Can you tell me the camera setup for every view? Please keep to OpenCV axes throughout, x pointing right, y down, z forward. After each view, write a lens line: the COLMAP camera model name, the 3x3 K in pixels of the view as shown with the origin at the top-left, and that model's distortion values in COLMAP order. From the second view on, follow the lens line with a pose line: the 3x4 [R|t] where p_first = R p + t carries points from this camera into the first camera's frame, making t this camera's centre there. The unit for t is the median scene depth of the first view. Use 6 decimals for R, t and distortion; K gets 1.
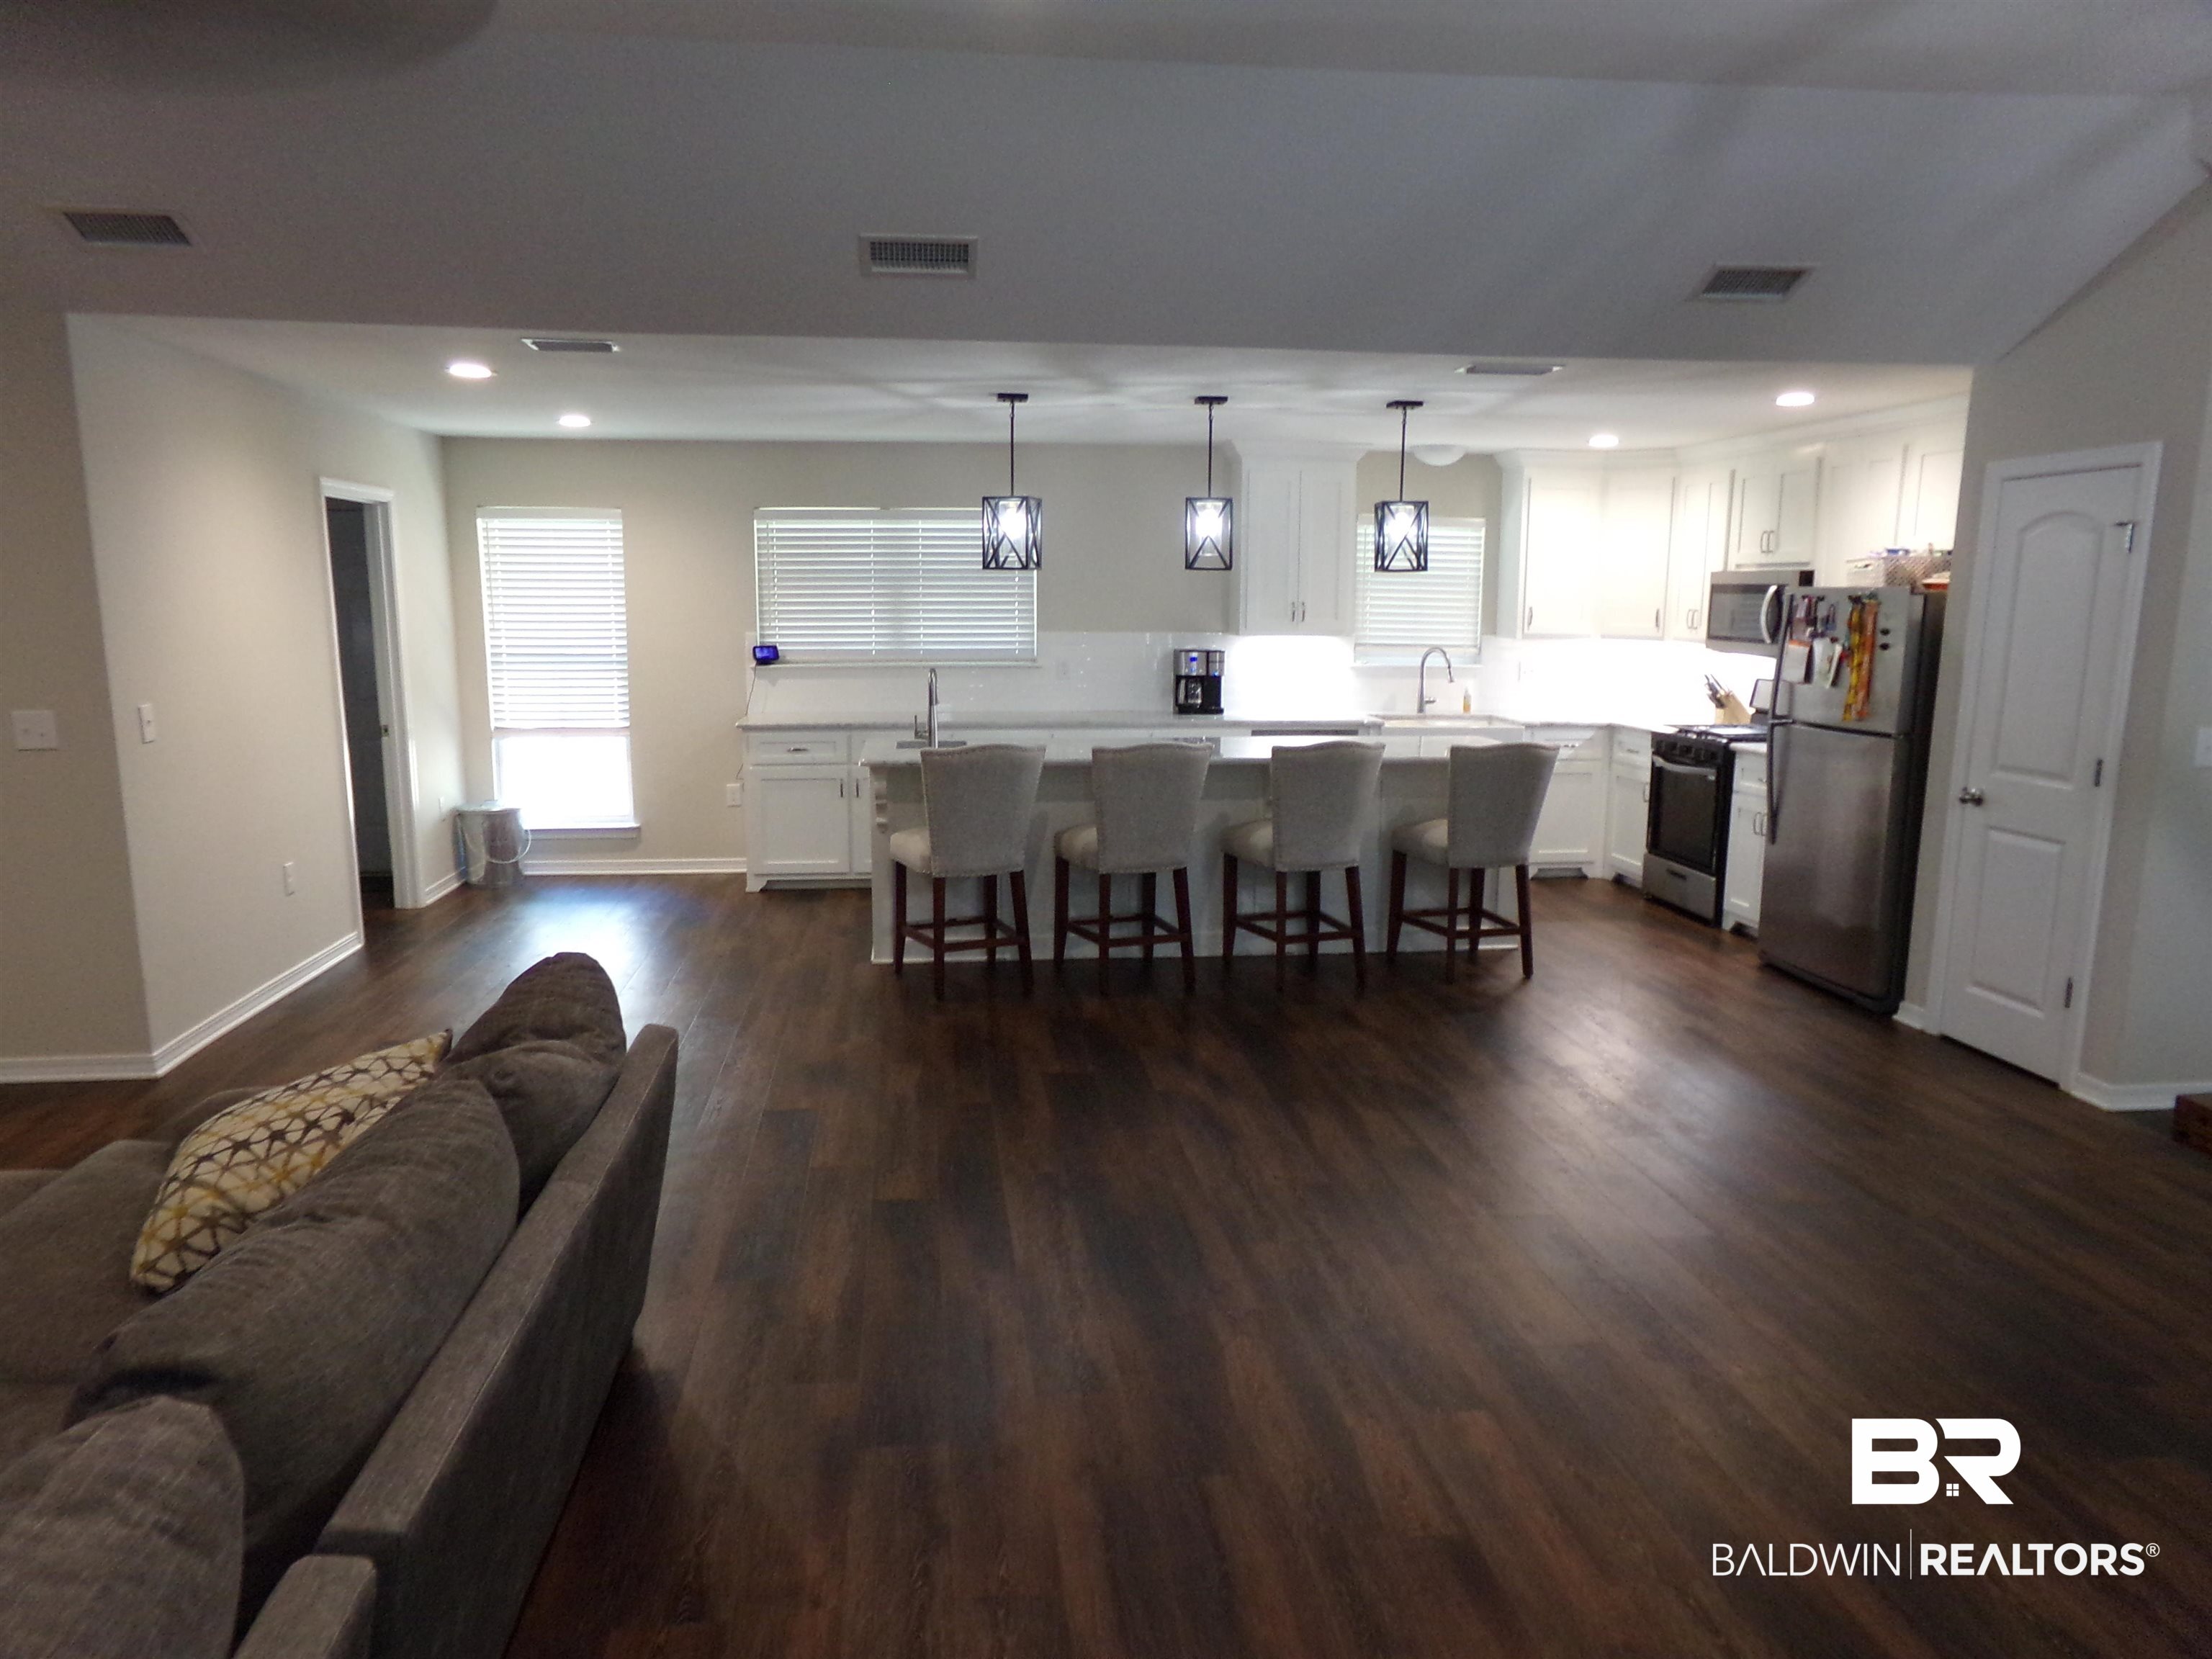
lens RADIAL K [[1526.9, 0, 1106.0], [0, 1526.9, 829.5], [0, 0, 1]] dist [0.031638, 0.004184]
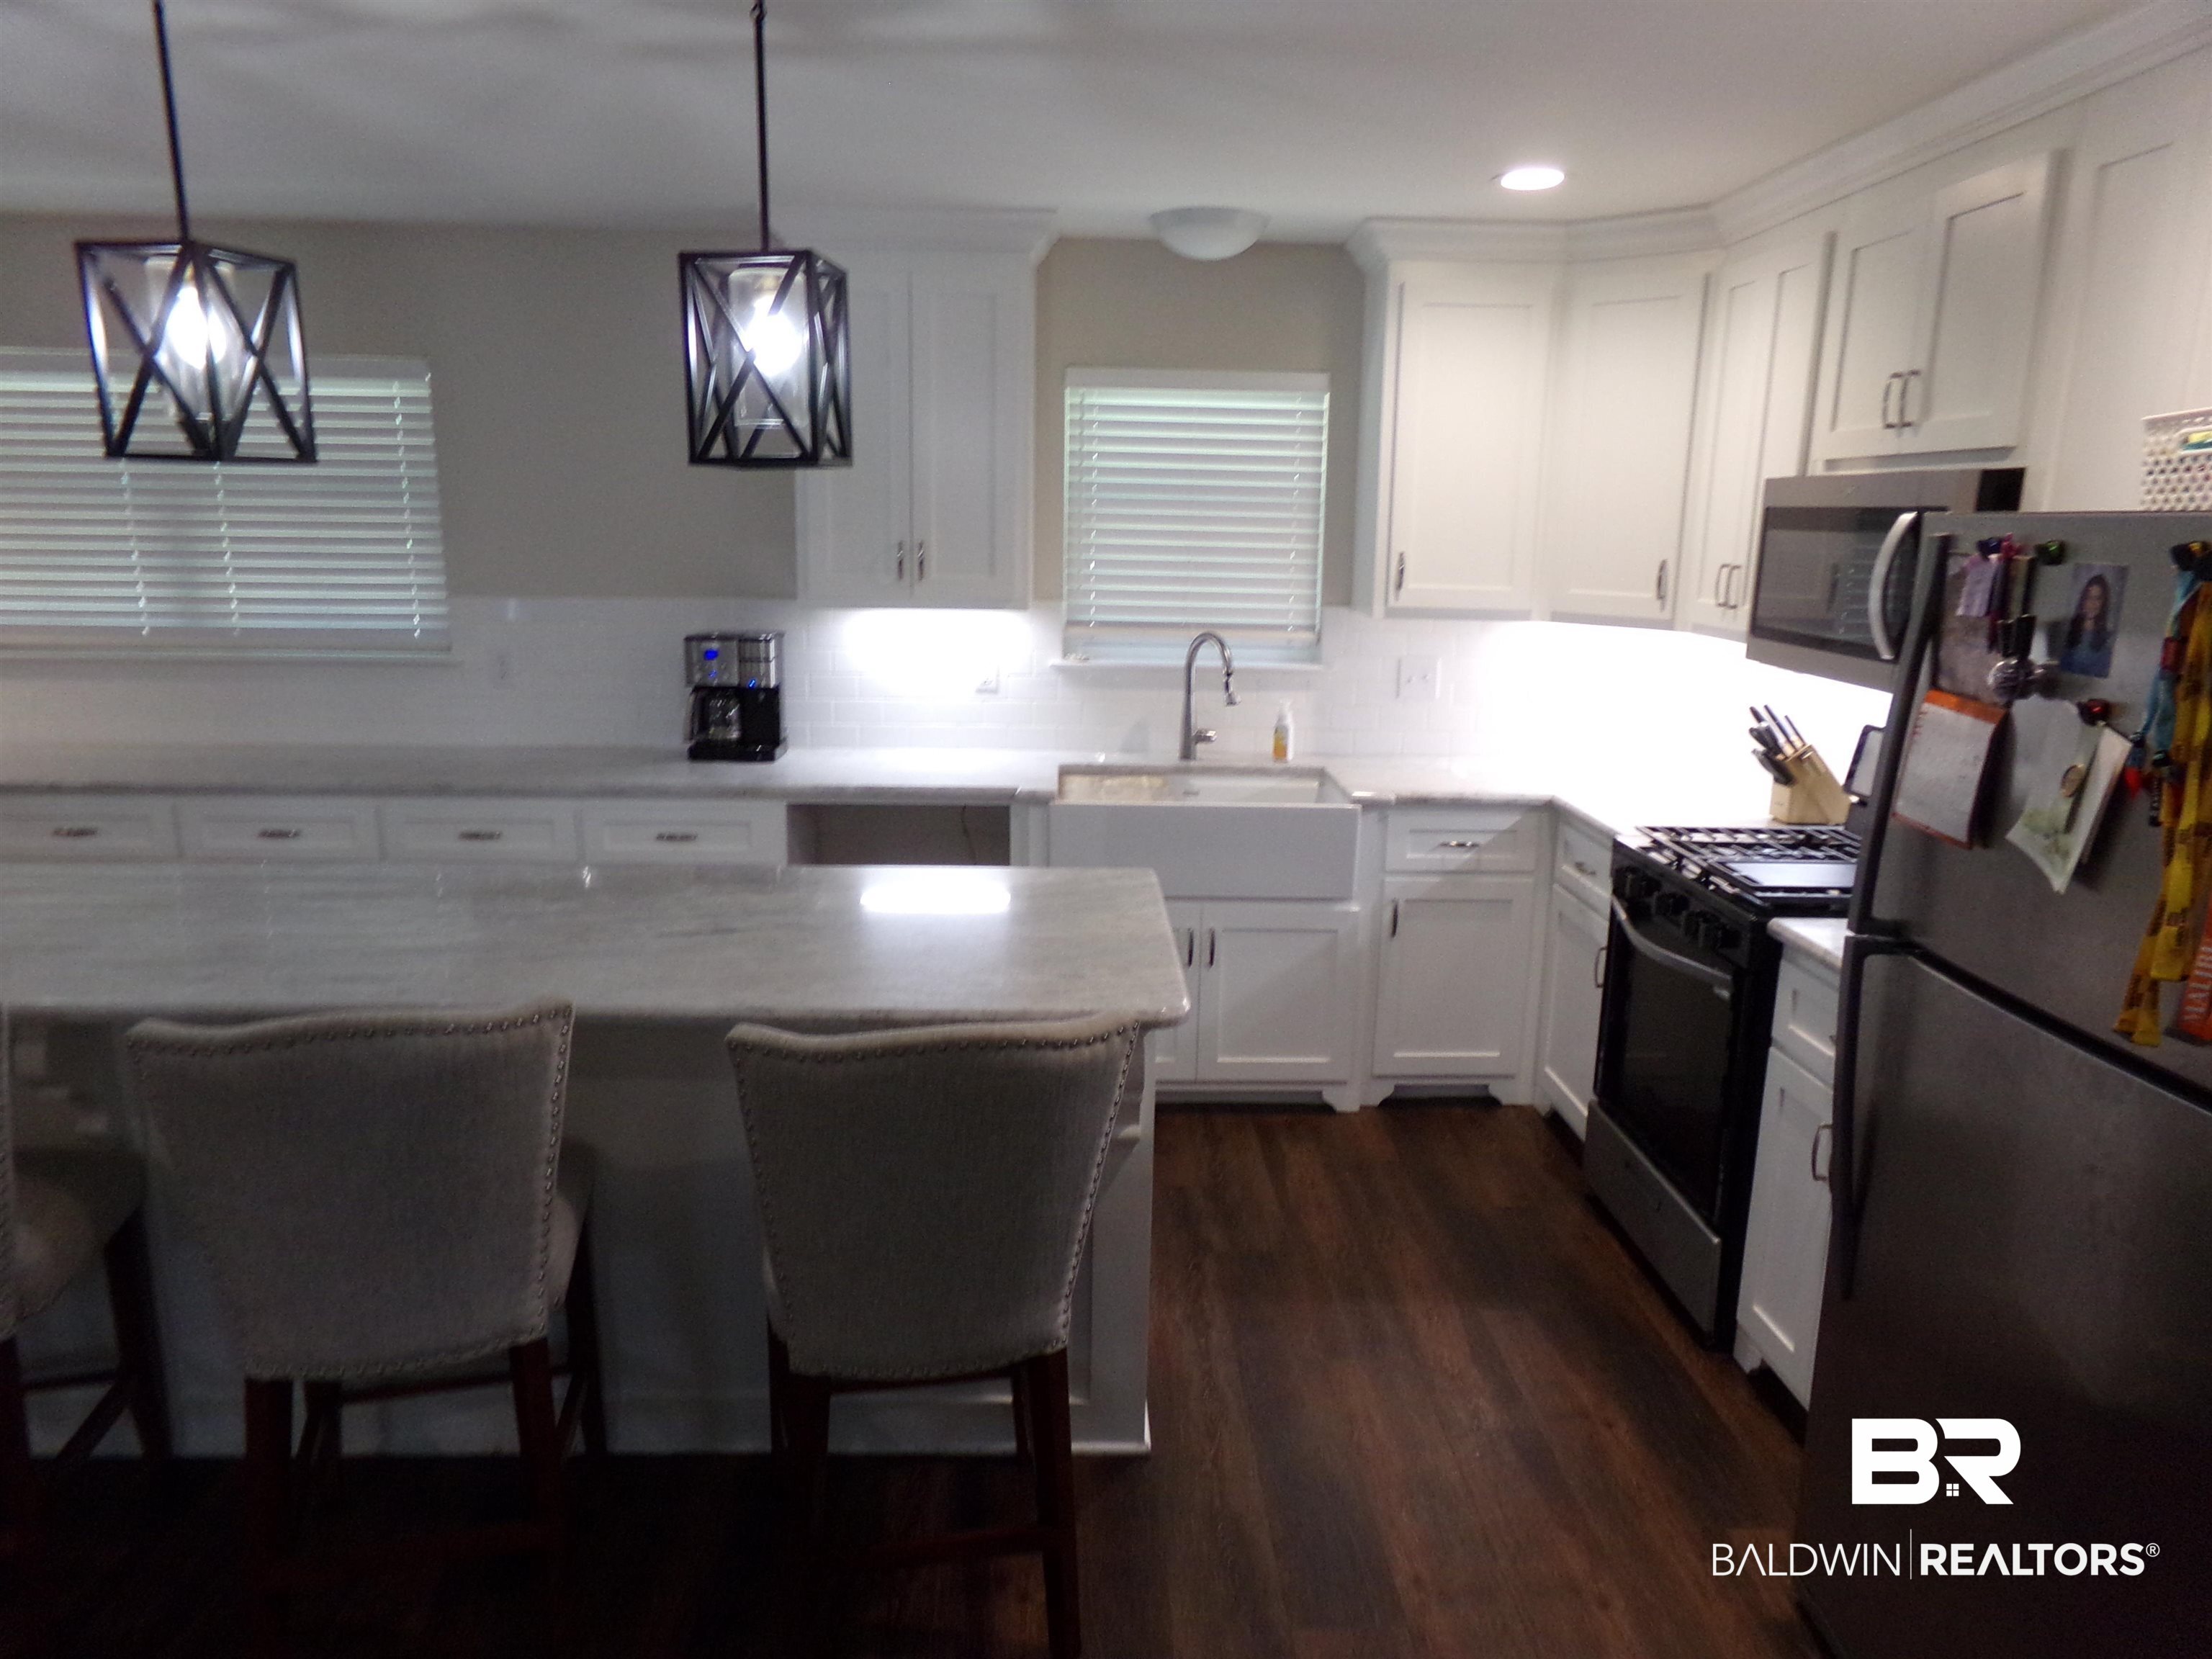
lens RADIAL K [[1464.4, 0, 1079.8], [0, 1464.4, 834.9], [0, 0, 1]] dist [0.001370, 0.000959]
pose [[0.991905, 0.029294, -0.123555, 0.266958], [-0.022163, 0.998029, 0.058704, -0.091214], [0.125031, -0.055491, 0.990600, 0.585927]]
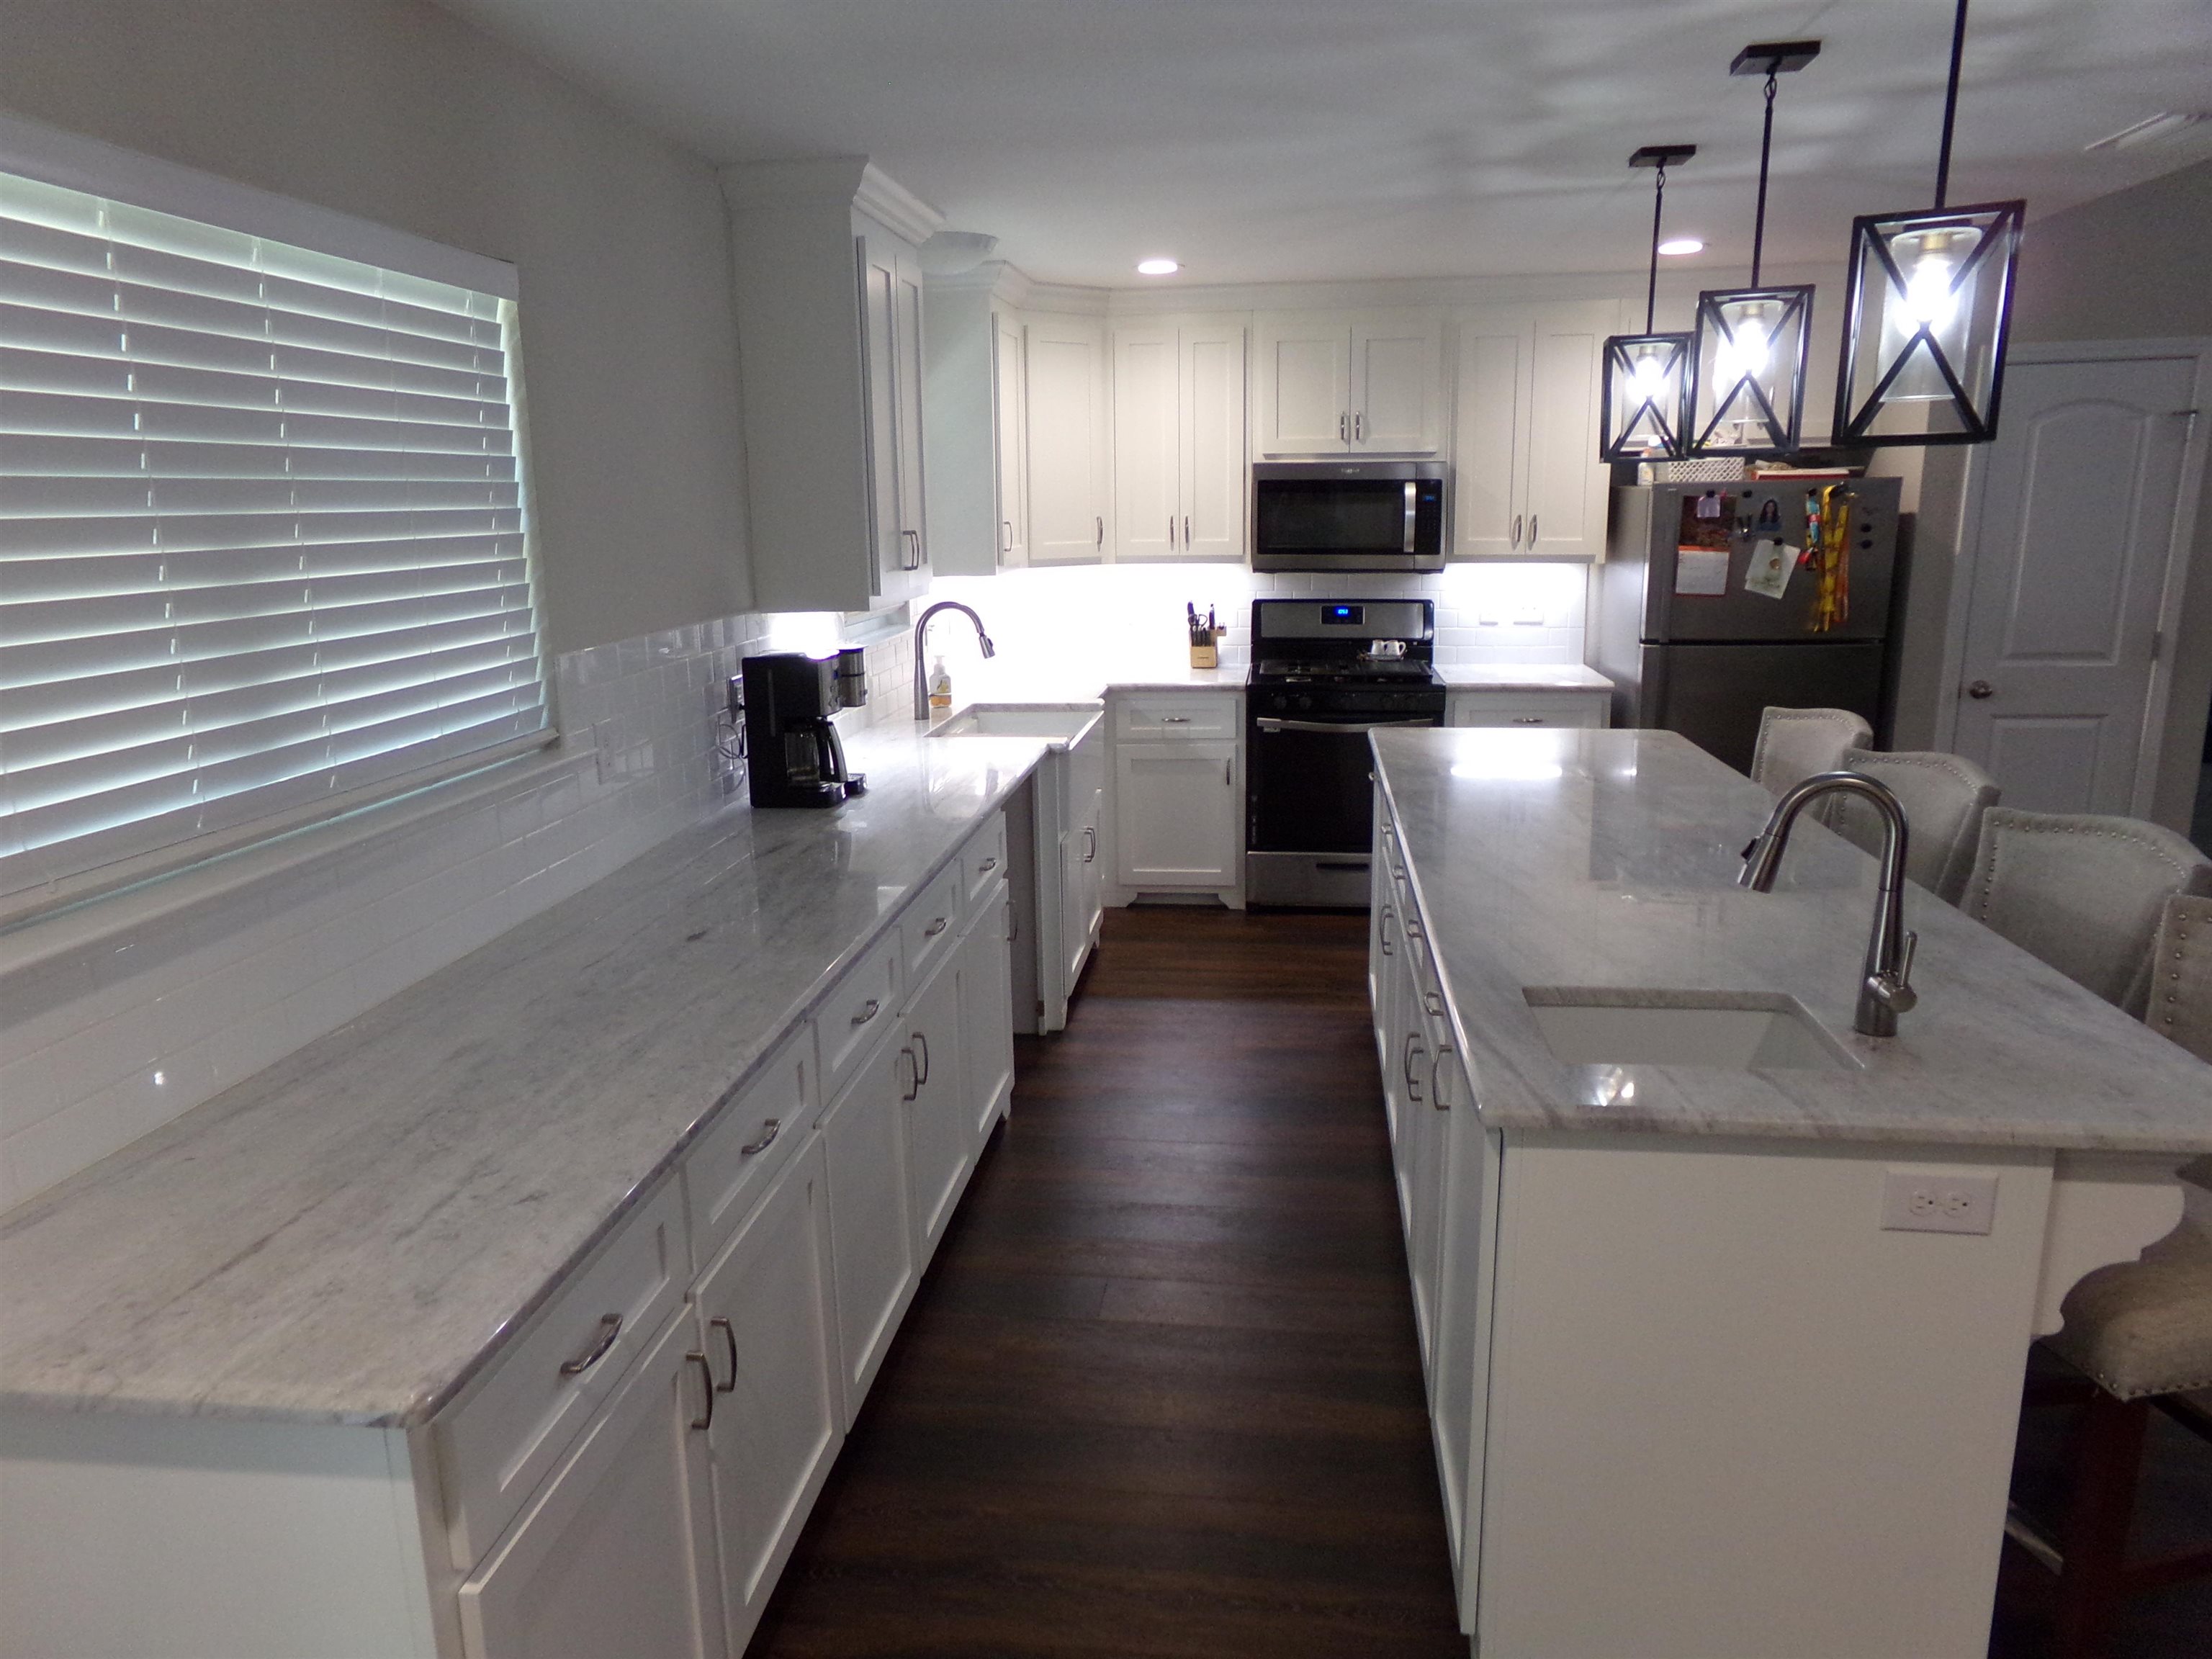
lens RADIAL K [[1526.9, 0, 1106.0], [0, 1526.9, 829.5], [0, 0, 1]] dist [0.031638, 0.004184]
pose [[0.233469, -0.226399, 0.945640, -0.382579], [0.163696, 0.967788, 0.191286, -0.156599], [-0.958486, 0.110138, 0.263009, 0.931929]]
